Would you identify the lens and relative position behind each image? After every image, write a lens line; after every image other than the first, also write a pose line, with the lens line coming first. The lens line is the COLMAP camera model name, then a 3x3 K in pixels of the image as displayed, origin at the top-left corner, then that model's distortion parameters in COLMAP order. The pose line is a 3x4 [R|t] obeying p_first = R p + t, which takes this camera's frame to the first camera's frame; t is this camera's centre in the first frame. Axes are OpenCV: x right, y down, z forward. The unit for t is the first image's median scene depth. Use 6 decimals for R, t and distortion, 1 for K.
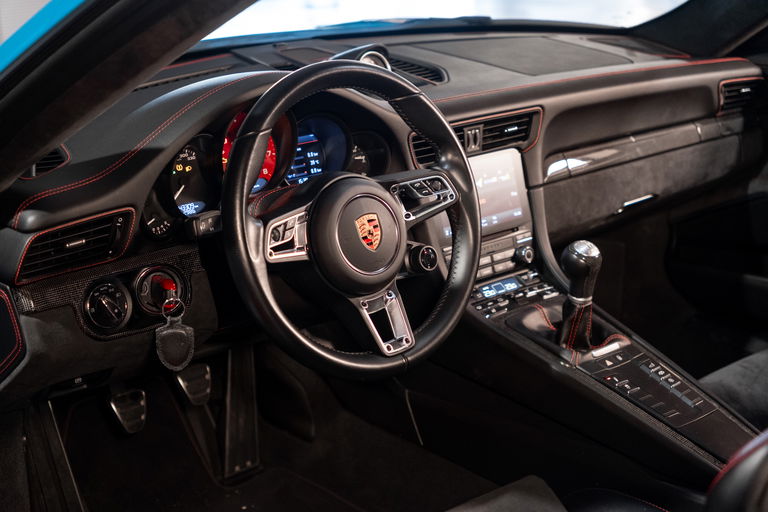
lens RADIAL K [[1266.0, 0, 384.0], [0, 1266.0, 256.0], [0, 0, 1]] dist [0.157459, 0.011939]
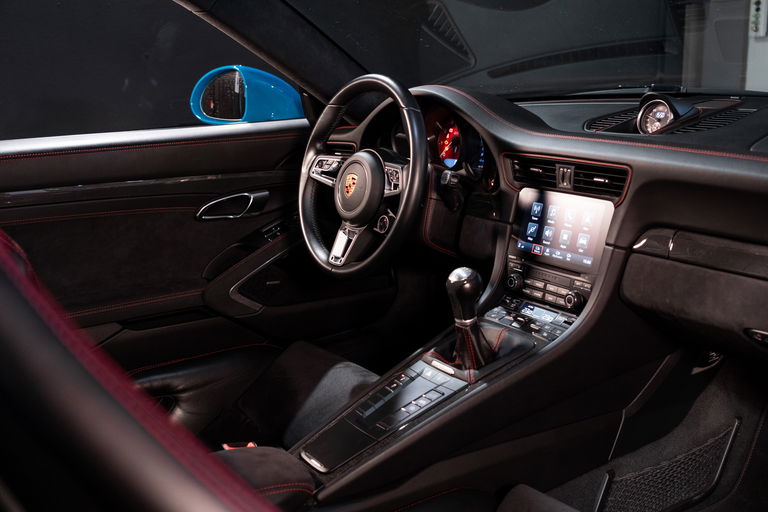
lens RADIAL K [[799.3, 0, 384.0], [0, 799.3, 256.0], [0, 0, 1]] dist [-0.000210, 0.000974]
pose [[-0.105519, 0.272567, -0.956333, 0.795907], [-0.256886, 0.921588, 0.291008, -0.197753], [0.960664, 0.276375, -0.027226, 0.925909]]
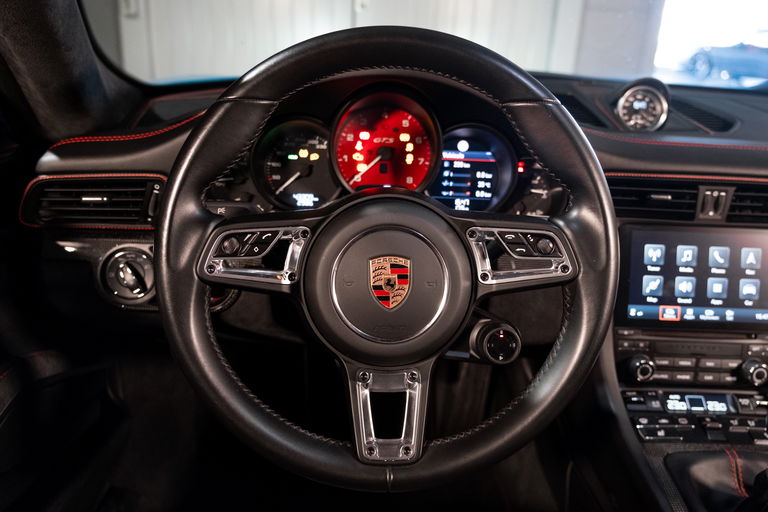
lens RADIAL K [[639.8, 0, 383.6], [0, 639.8, 242.0], [0, 0, 1]] dist [-0.001822, -0.010796]
pose [[0.757438, 0.260474, -0.598699, 0.161195], [-0.247656, 0.963067, 0.105679, -0.064718], [0.604114, 0.068226, 0.793972, 0.611071]]
